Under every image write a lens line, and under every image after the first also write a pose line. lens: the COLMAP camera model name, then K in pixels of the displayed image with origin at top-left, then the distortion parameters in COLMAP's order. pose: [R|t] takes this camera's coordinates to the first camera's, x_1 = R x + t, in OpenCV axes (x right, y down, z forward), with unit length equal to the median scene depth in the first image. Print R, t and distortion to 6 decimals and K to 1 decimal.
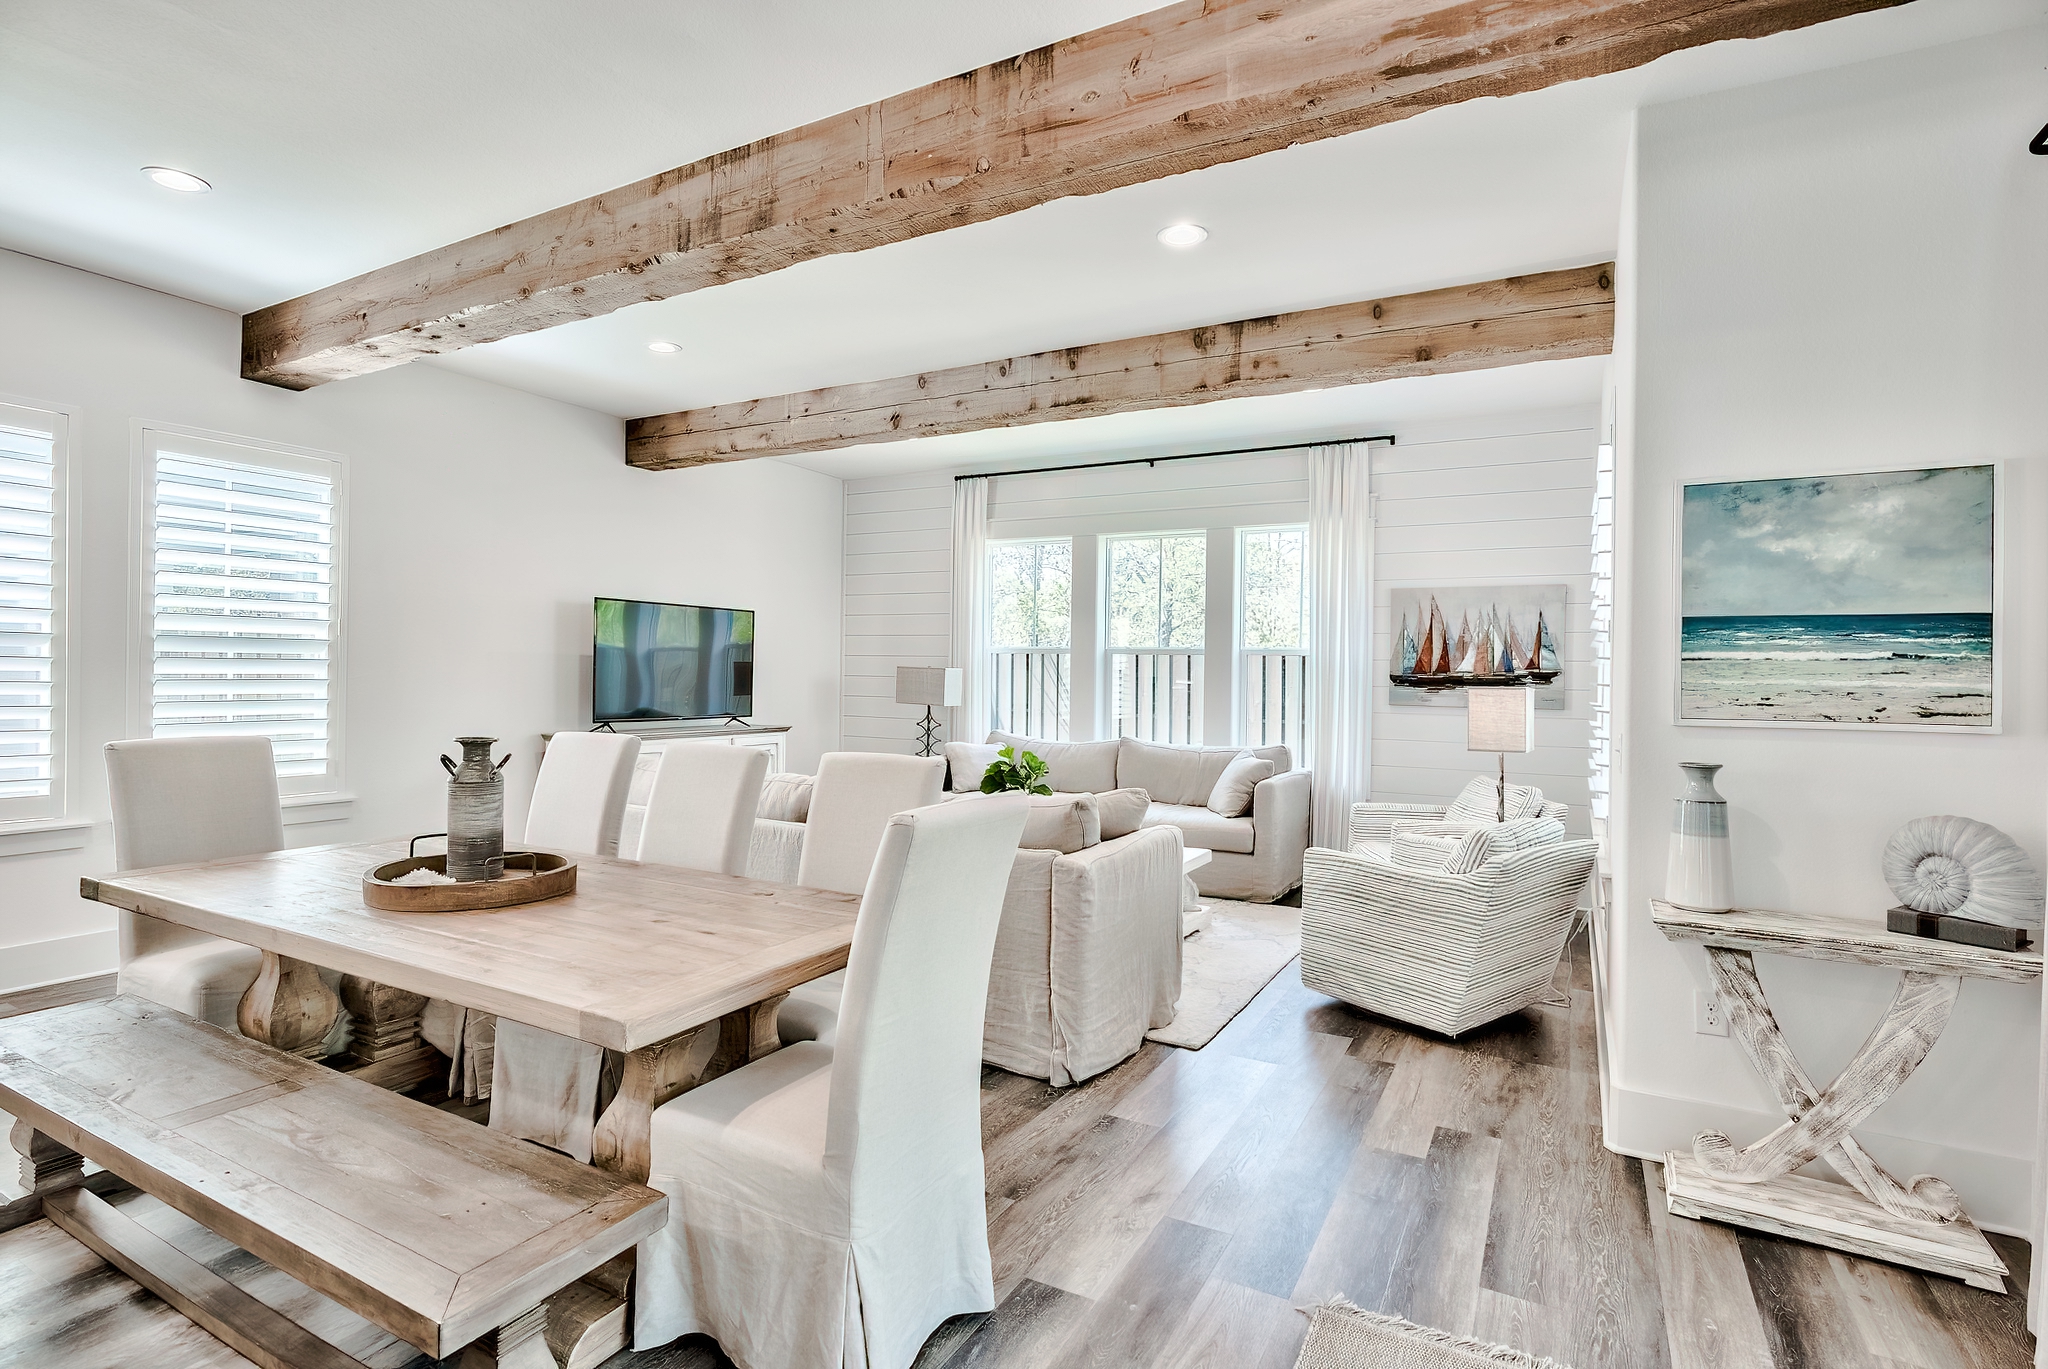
lens RADIAL K [[1007.2, 0, 1024.0], [0, 1007.2, 684.5], [0, 0, 1]] dist [-0.000692, -0.000150]
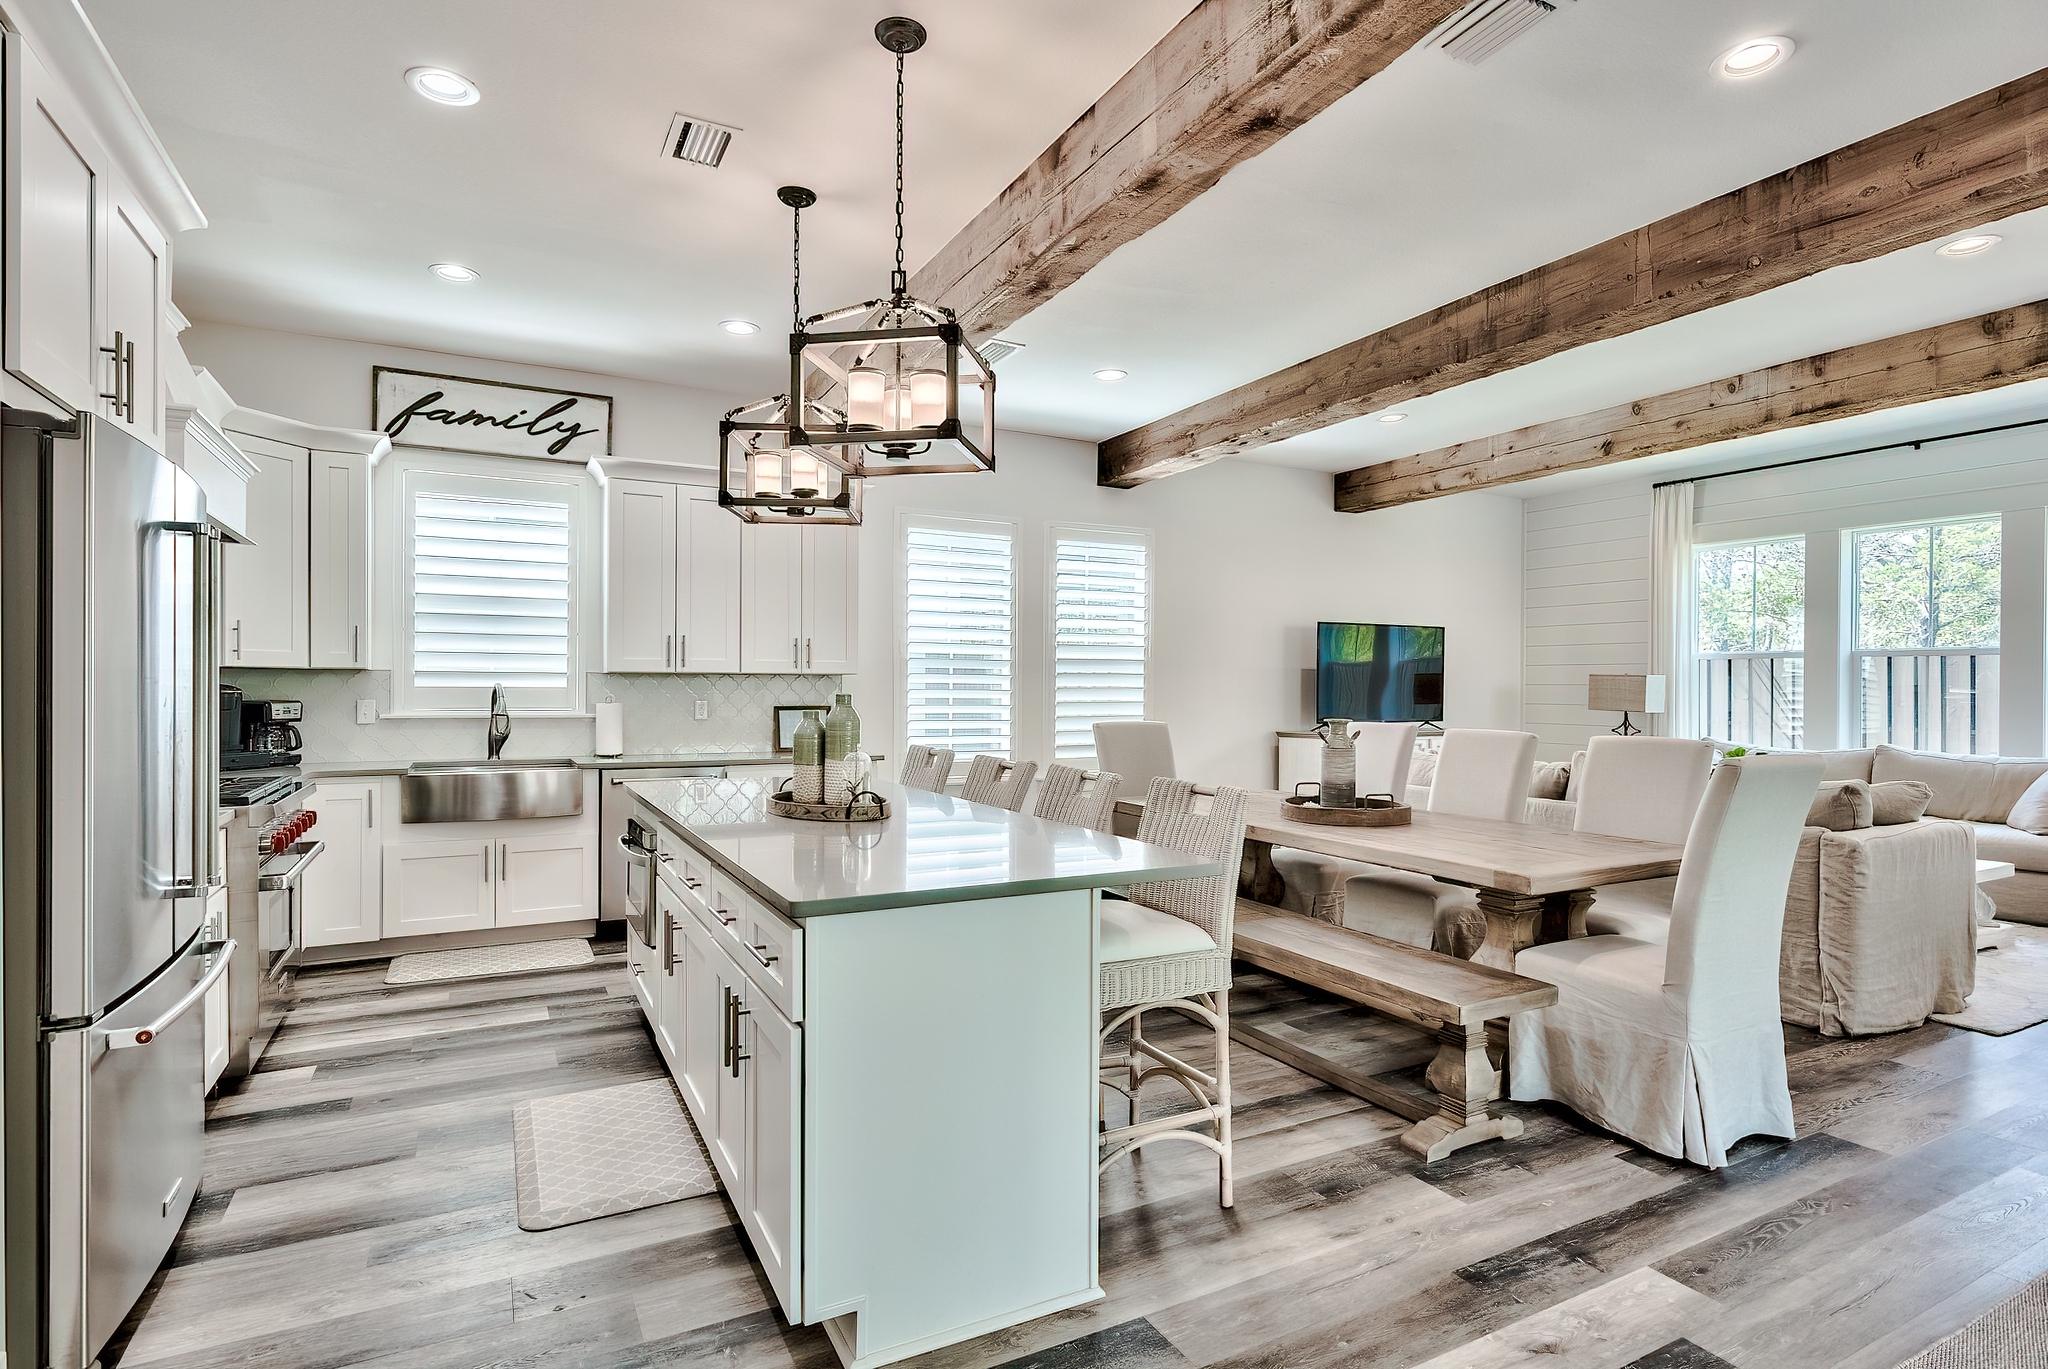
lens RADIAL K [[1018.1, 0, 983.5], [0, 1018.1, 693.7], [0, 0, 1]] dist [-0.002440, -0.000589]
pose [[0.821912, -0.006949, -0.569572, -0.081141], [0.001949, 0.999954, -0.009387, 0.020358], [0.569611, 0.006605, 0.821888, -0.414974]]
